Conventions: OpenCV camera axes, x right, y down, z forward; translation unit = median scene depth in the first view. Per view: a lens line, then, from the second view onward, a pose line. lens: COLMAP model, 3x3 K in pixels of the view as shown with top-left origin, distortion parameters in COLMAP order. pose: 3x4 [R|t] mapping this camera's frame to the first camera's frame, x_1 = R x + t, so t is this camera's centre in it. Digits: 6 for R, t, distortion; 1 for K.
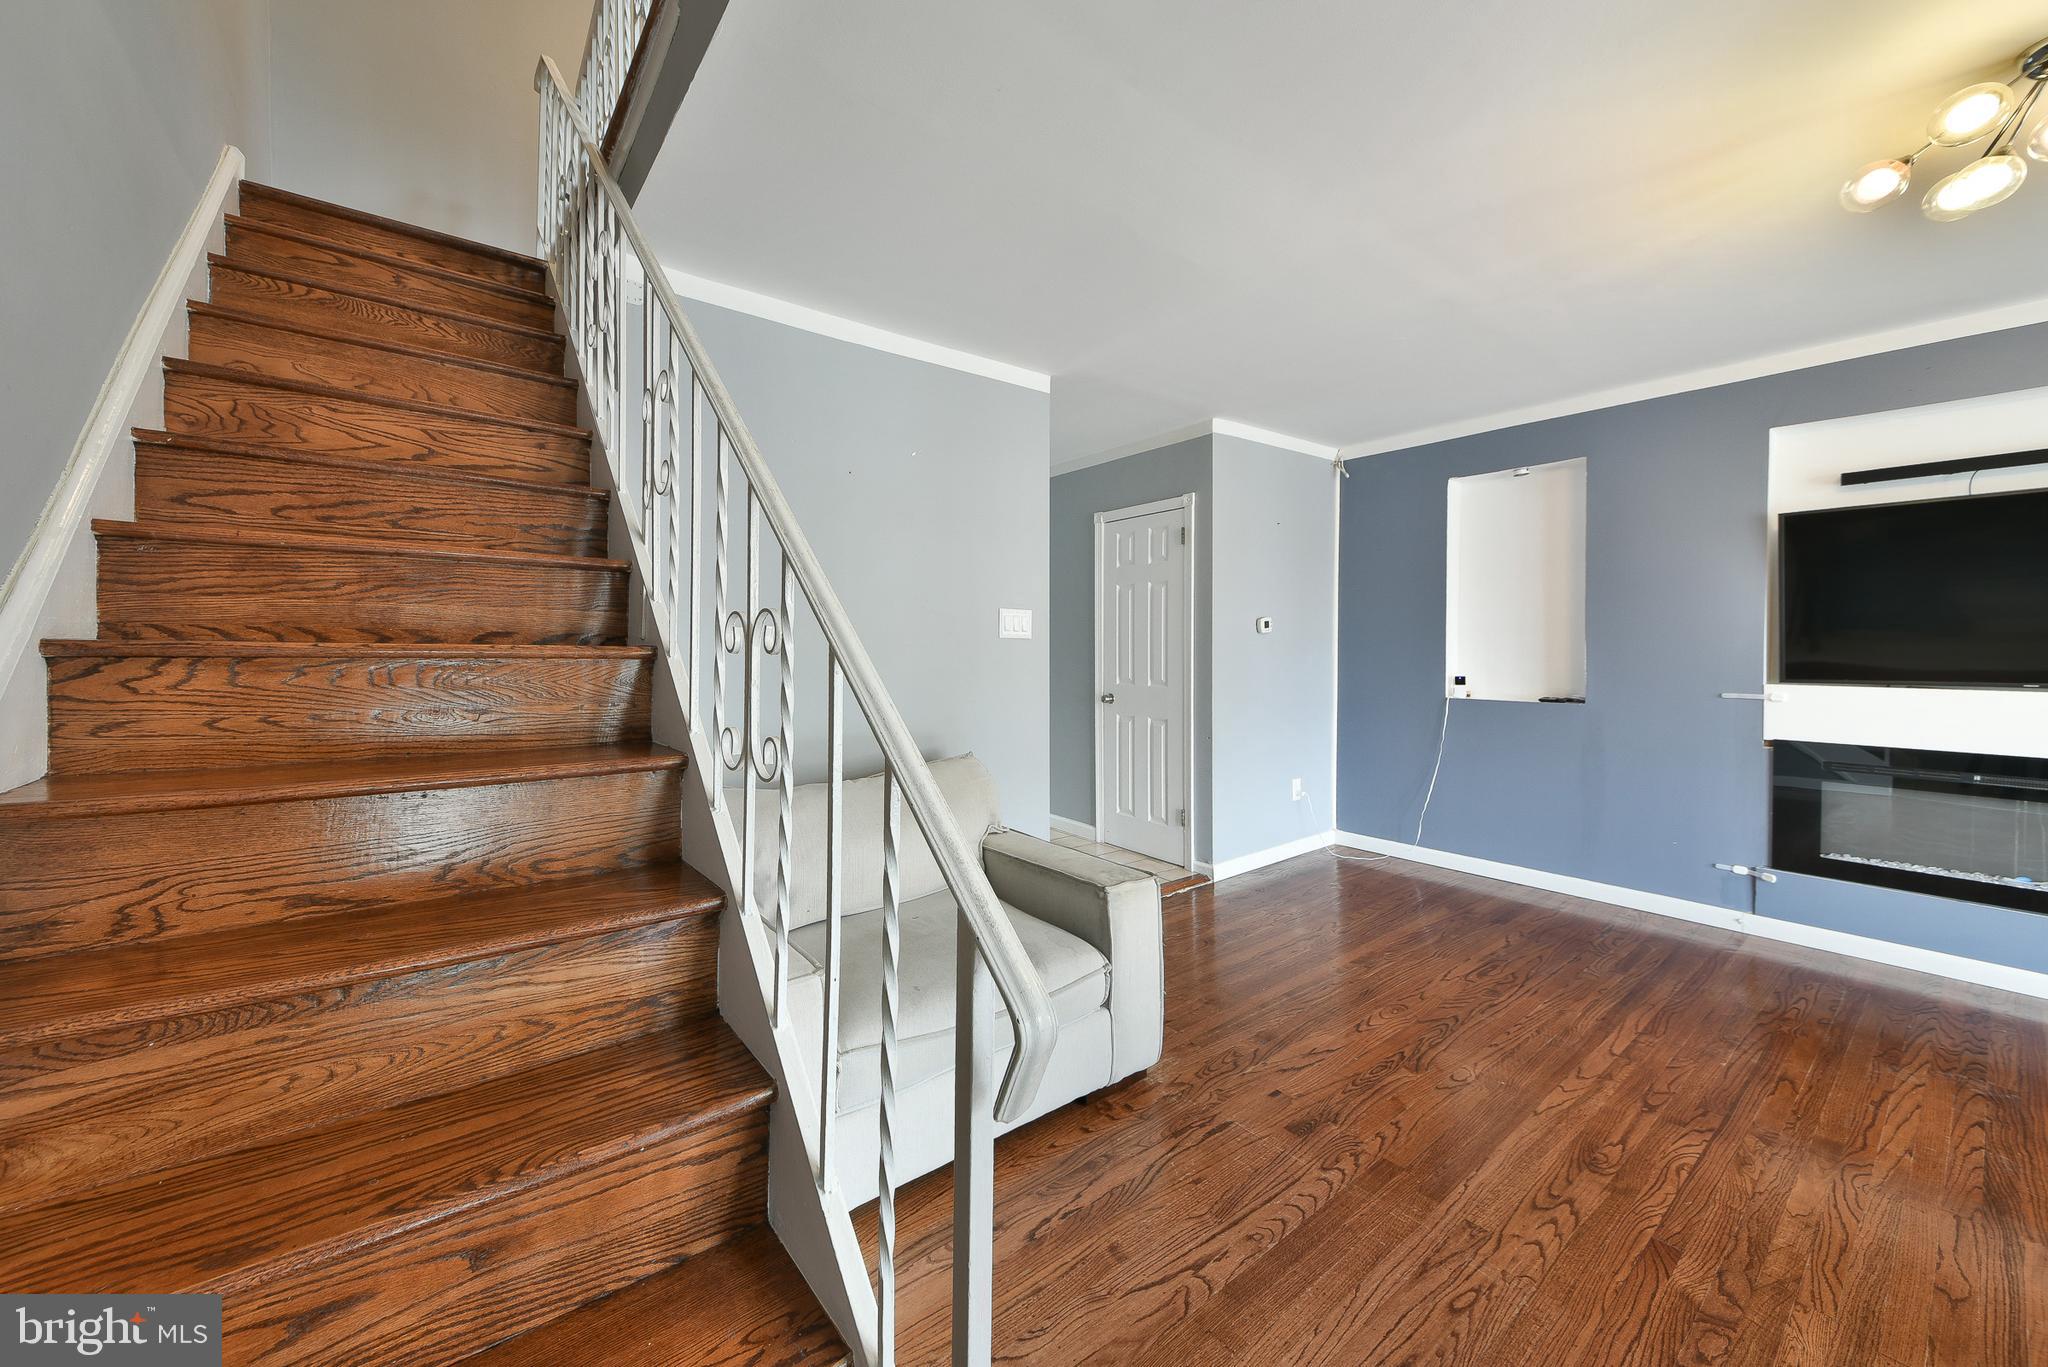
lens RADIAL K [[752.5, 0, 1031.2], [0, 752.5, 649.8], [0, 0, 1]] dist [0.083700, -0.029121]
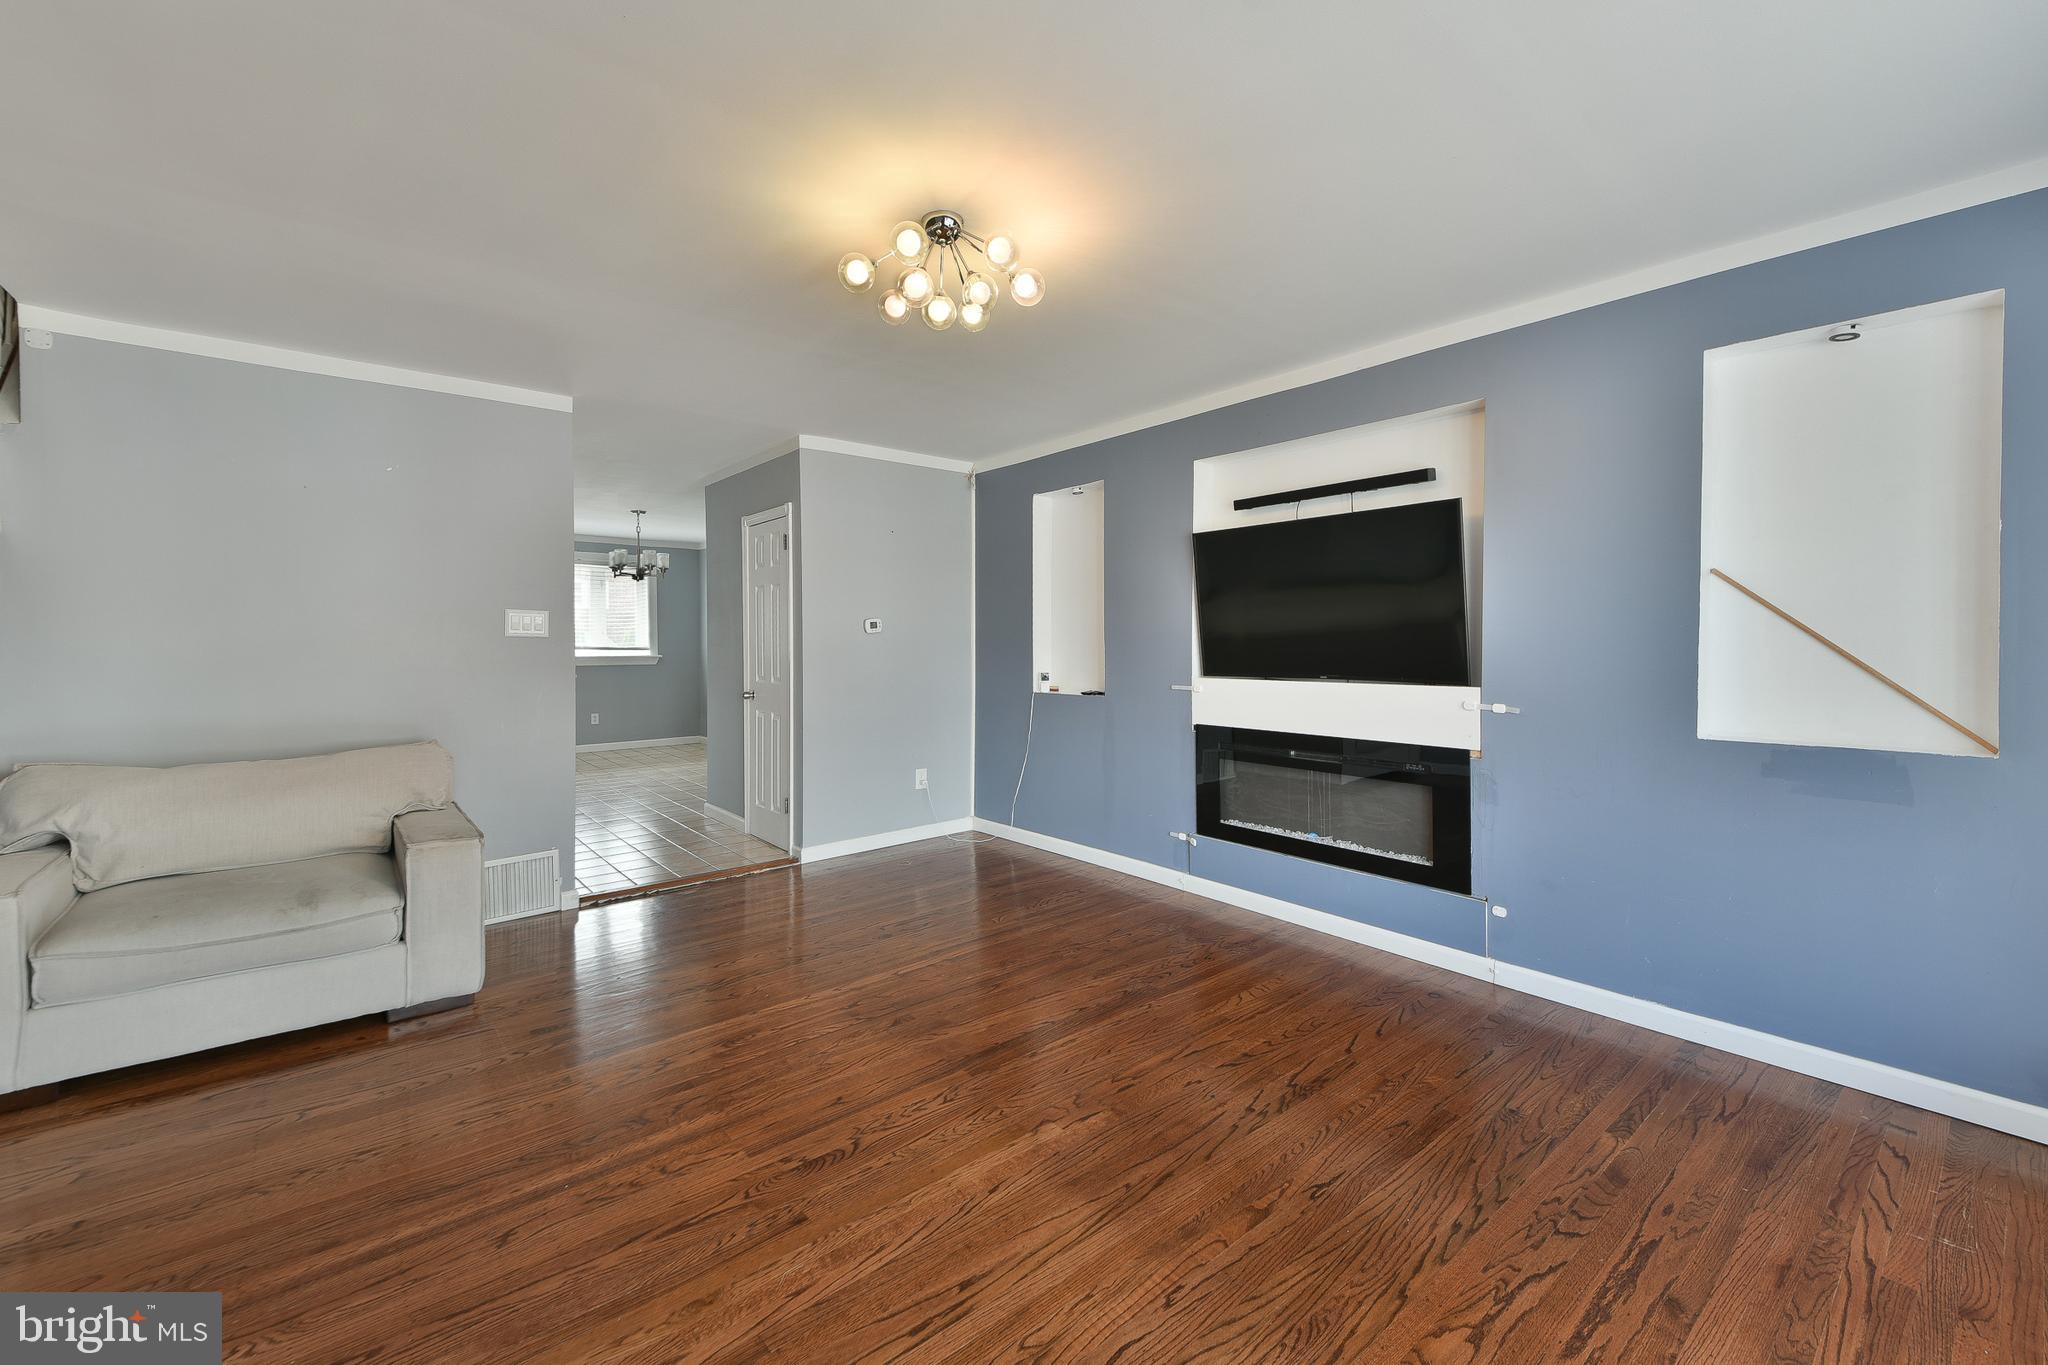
lens RADIAL K [[809.5, 0, 1027.1], [0, 809.5, 650.6], [0, 0, 1]] dist [0.034178, -0.000137]
pose [[0.999846, 0.001824, 0.017480, 0.658272], [-0.001760, 0.999992, -0.003679, 0.008743], [-0.017487, 0.003647, 0.999840, -0.199057]]
